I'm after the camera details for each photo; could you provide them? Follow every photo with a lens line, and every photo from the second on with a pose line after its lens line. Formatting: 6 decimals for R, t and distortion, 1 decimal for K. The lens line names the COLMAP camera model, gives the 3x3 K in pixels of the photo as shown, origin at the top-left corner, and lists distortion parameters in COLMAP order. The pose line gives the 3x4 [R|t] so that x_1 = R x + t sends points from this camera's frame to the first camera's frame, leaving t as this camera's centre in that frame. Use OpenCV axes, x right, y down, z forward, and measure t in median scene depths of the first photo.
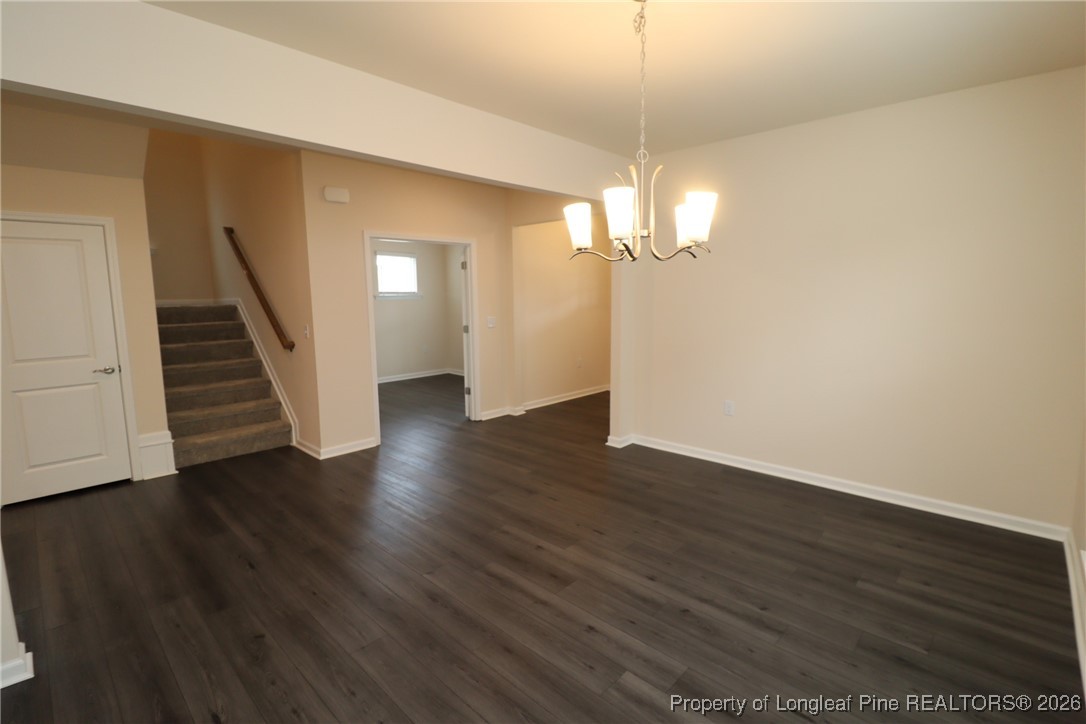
lens RADIAL K [[503.0, 0, 558.3], [0, 503.0, 355.3], [0, 0, 1]] dist [-0.001559, -0.010932]
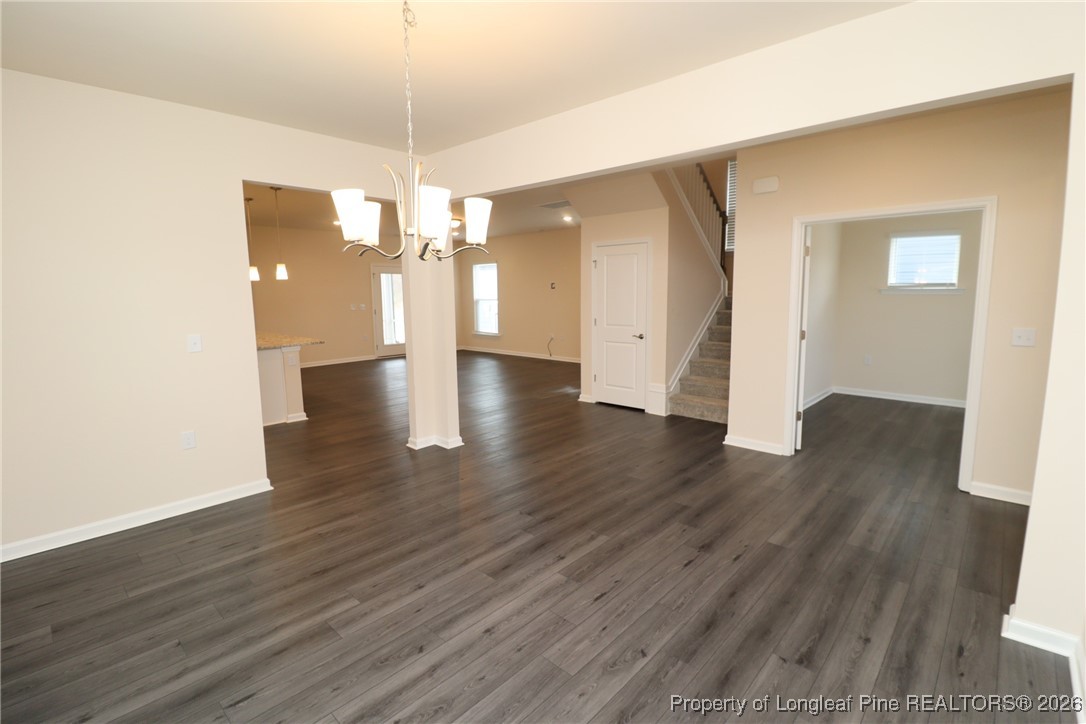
lens RADIAL K [[503.0, 0, 558.3], [0, 503.0, 355.3], [0, 0, 1]] dist [-0.001559, -0.010932]
pose [[0.011542, 0.138299, -0.990323, 0.913944], [-0.117632, 0.983700, 0.136003, -0.131996], [0.992990, 0.114923, 0.027622, 0.994006]]
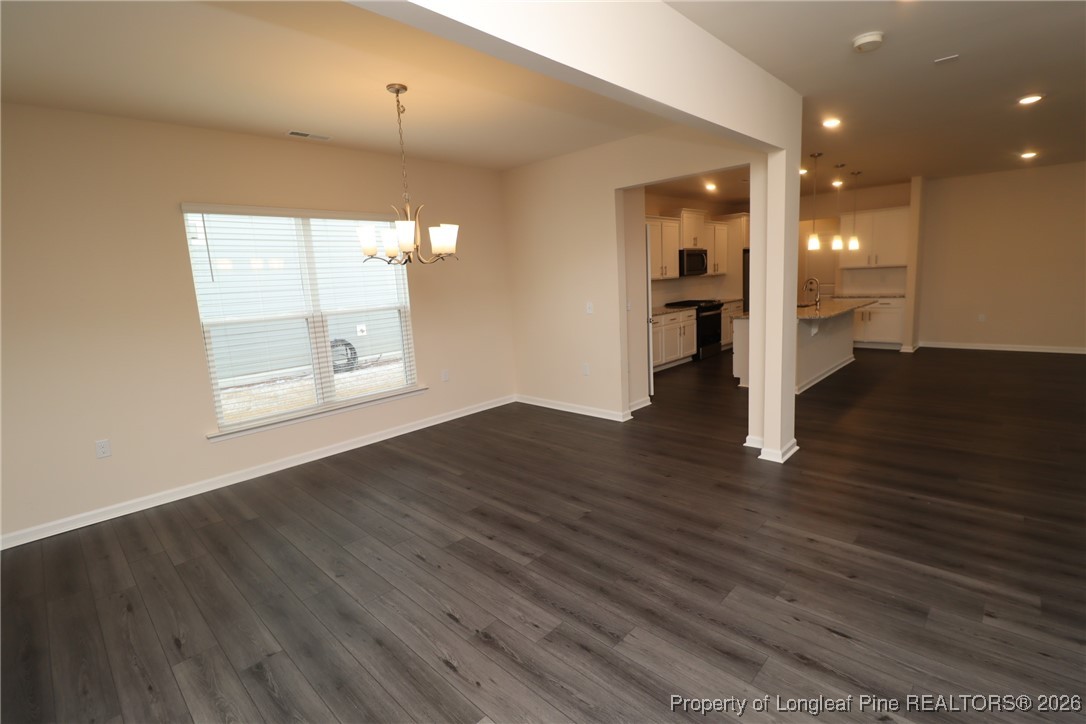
lens RADIAL K [[503.0, 0, 558.3], [0, 503.0, 355.3], [0, 0, 1]] dist [-0.001559, -0.010932]
pose [[-0.998167, 0.058513, 0.015430, -0.223770], [0.060490, 0.957623, 0.281603, -0.255311], [0.001701, 0.282020, -0.959407, 1.995790]]
